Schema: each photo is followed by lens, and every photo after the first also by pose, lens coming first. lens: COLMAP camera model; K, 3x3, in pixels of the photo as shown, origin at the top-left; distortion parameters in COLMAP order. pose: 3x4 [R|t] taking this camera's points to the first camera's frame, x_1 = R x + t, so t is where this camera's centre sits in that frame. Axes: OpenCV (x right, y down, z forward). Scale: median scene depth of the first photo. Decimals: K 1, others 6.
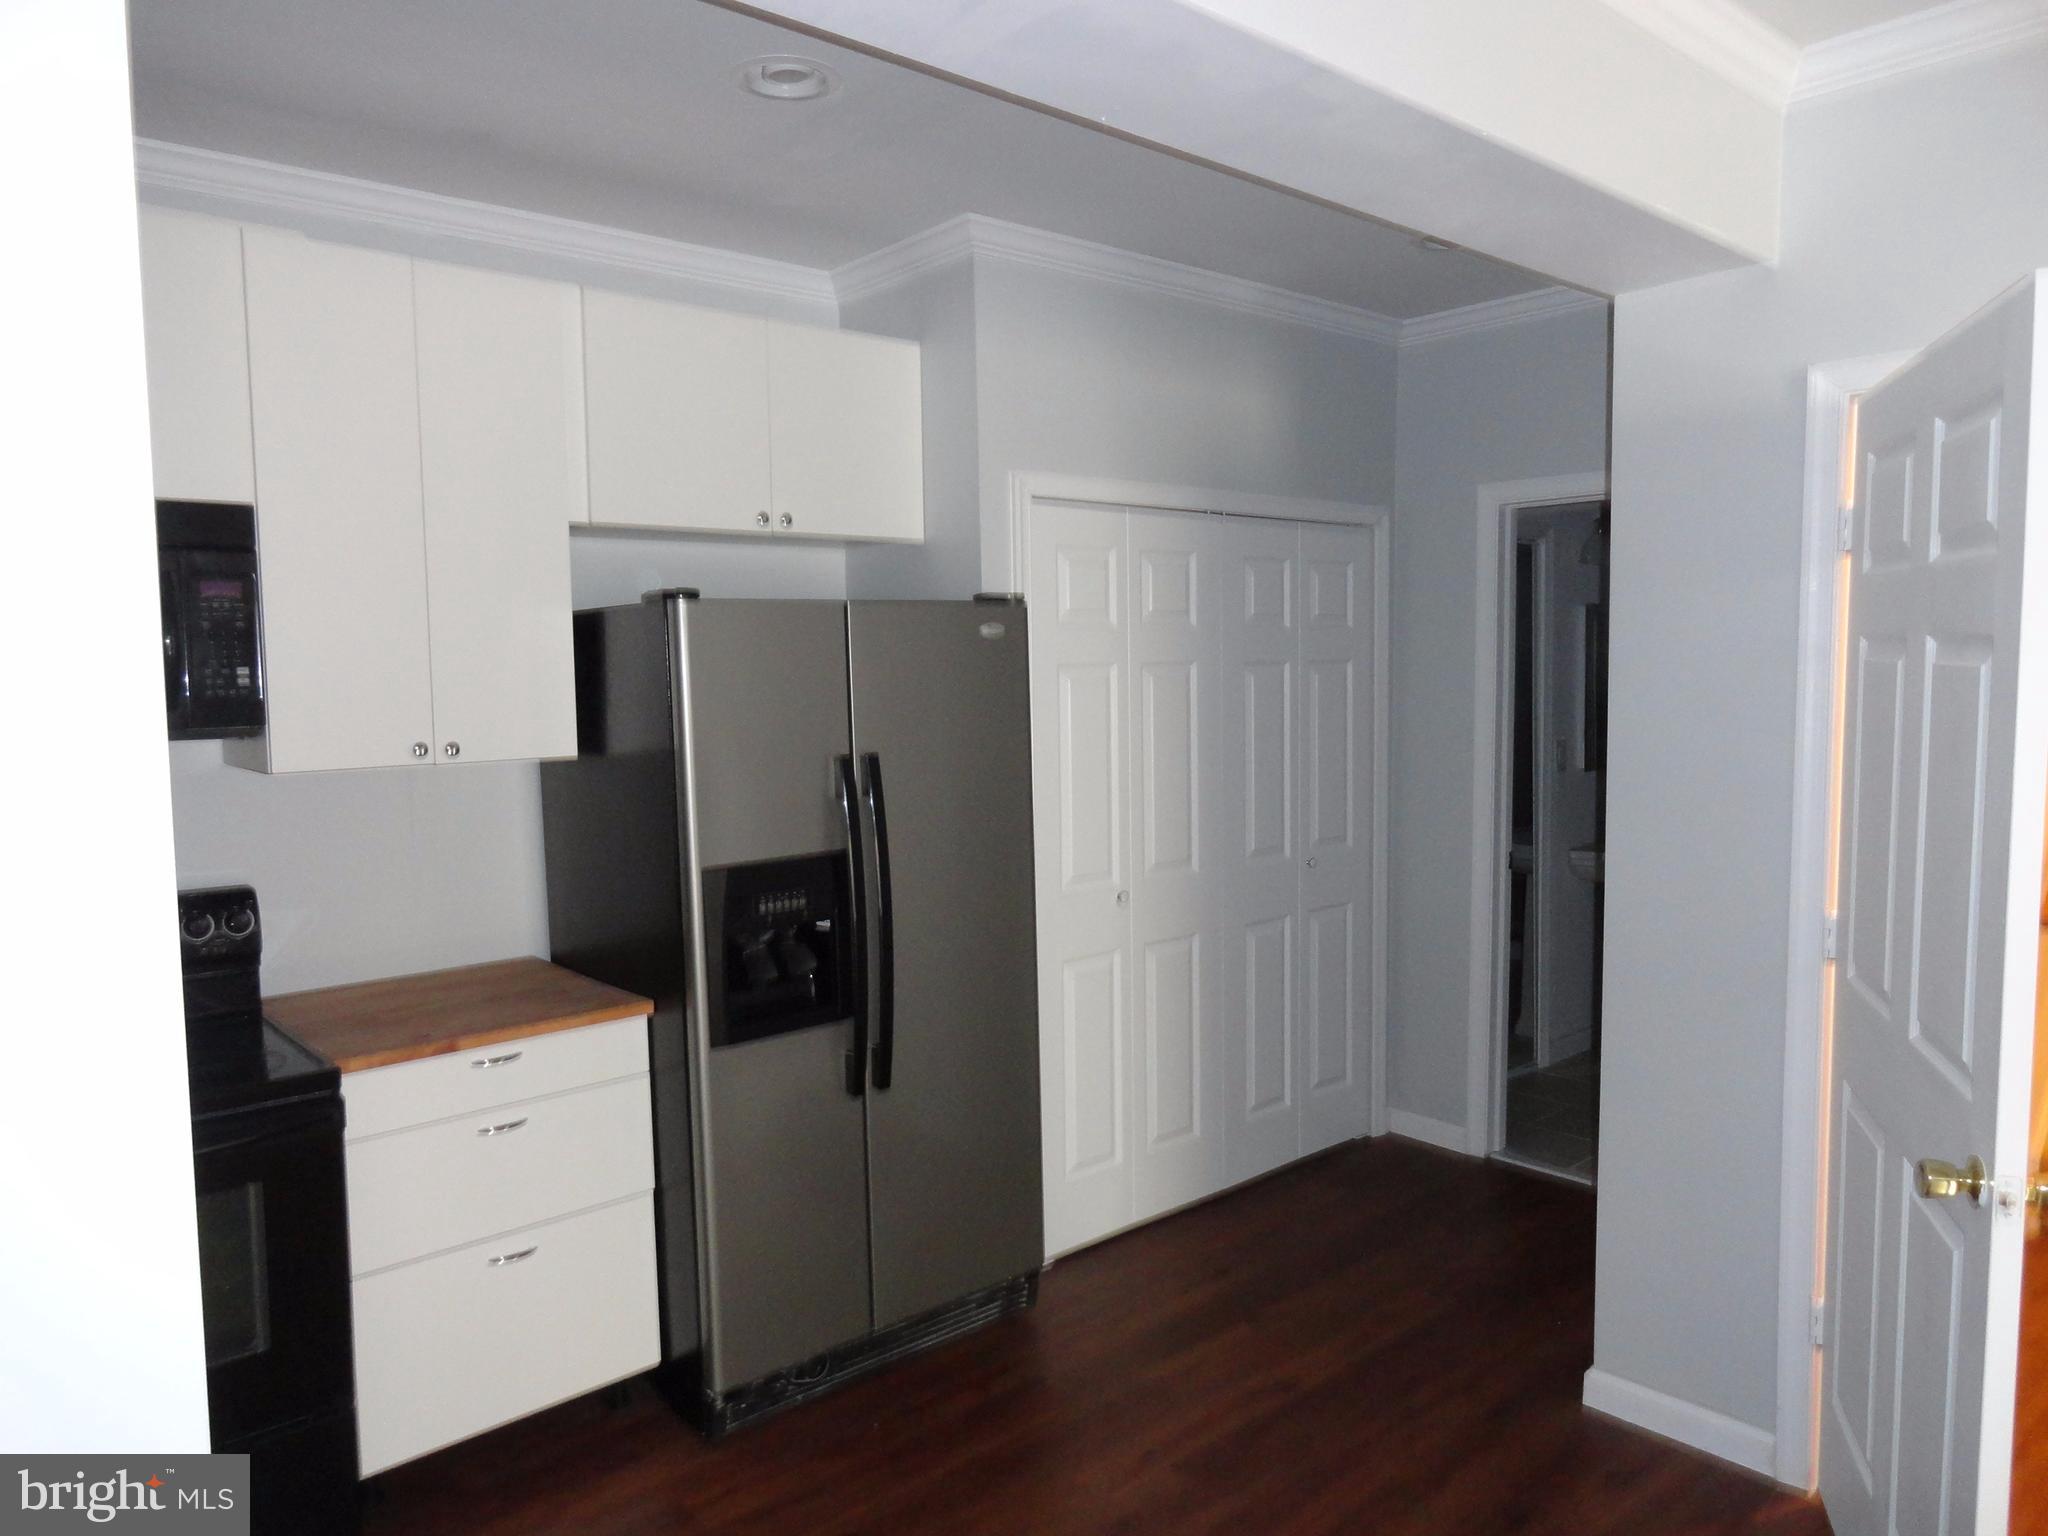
lens RADIAL K [[1411.4, 0, 1020.7], [0, 1411.4, 771.7], [0, 0, 1]] dist [-0.007084, 0.001982]
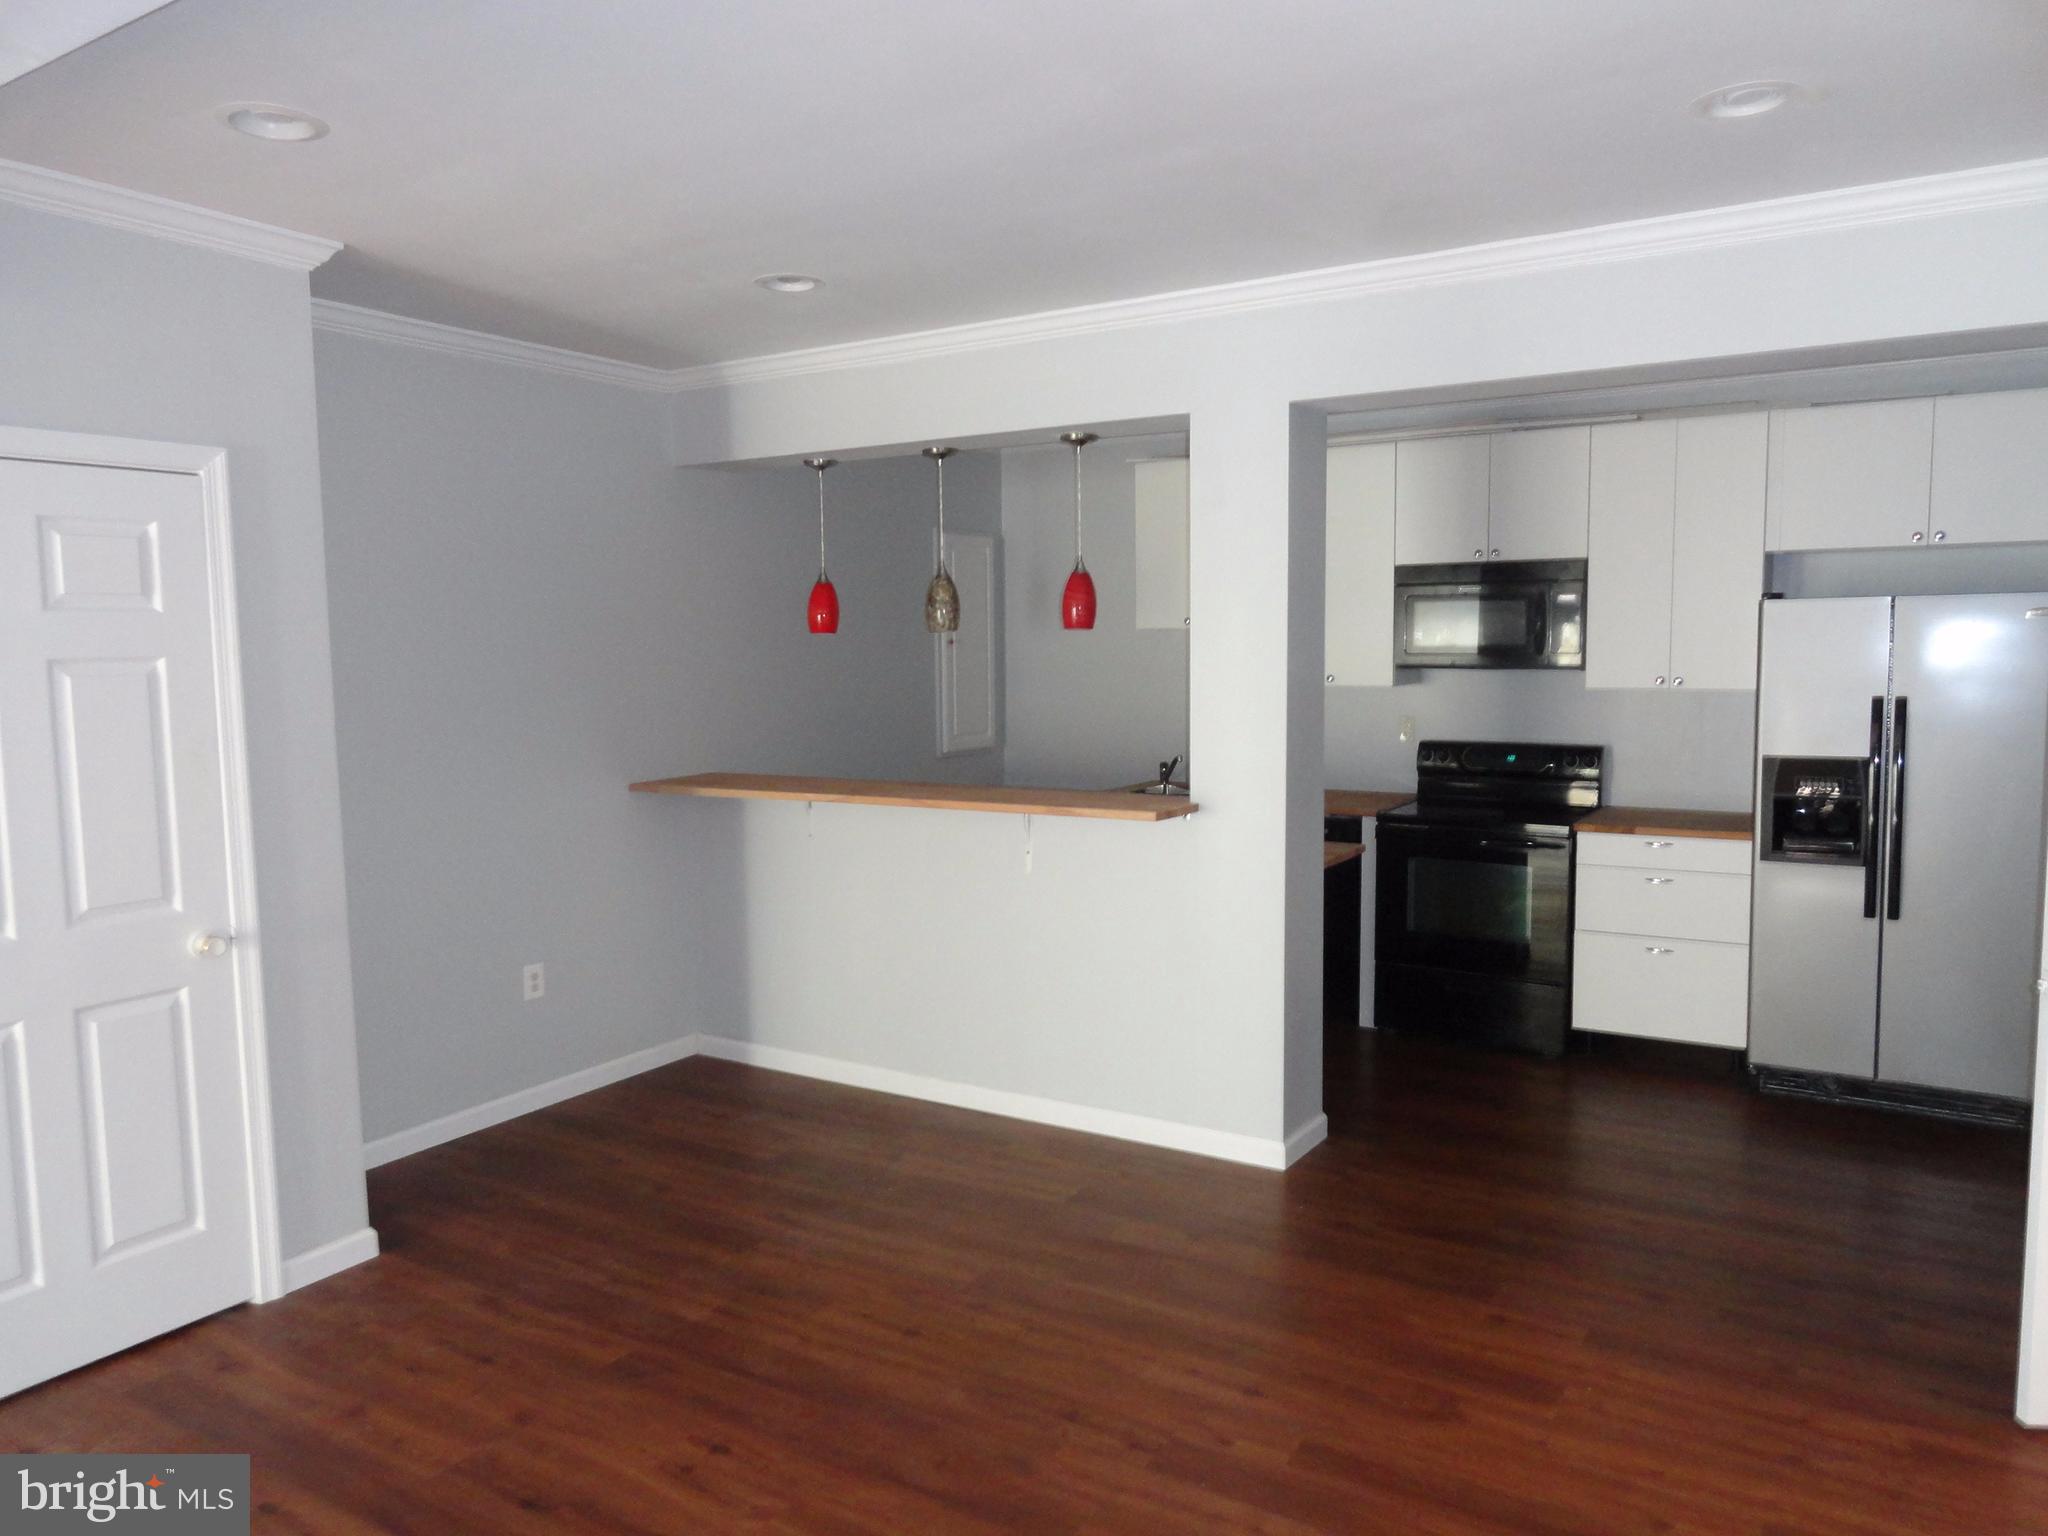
lens RADIAL K [[1411.4, 0, 1020.7], [0, 1411.4, 771.7], [0, 0, 1]] dist [-0.007084, 0.001982]
pose [[0.274439, 0.102191, -0.956159, 1.096577], [-0.063483, 0.994093, 0.088024, -0.005952], [0.959507, 0.036542, 0.279306, -0.330515]]
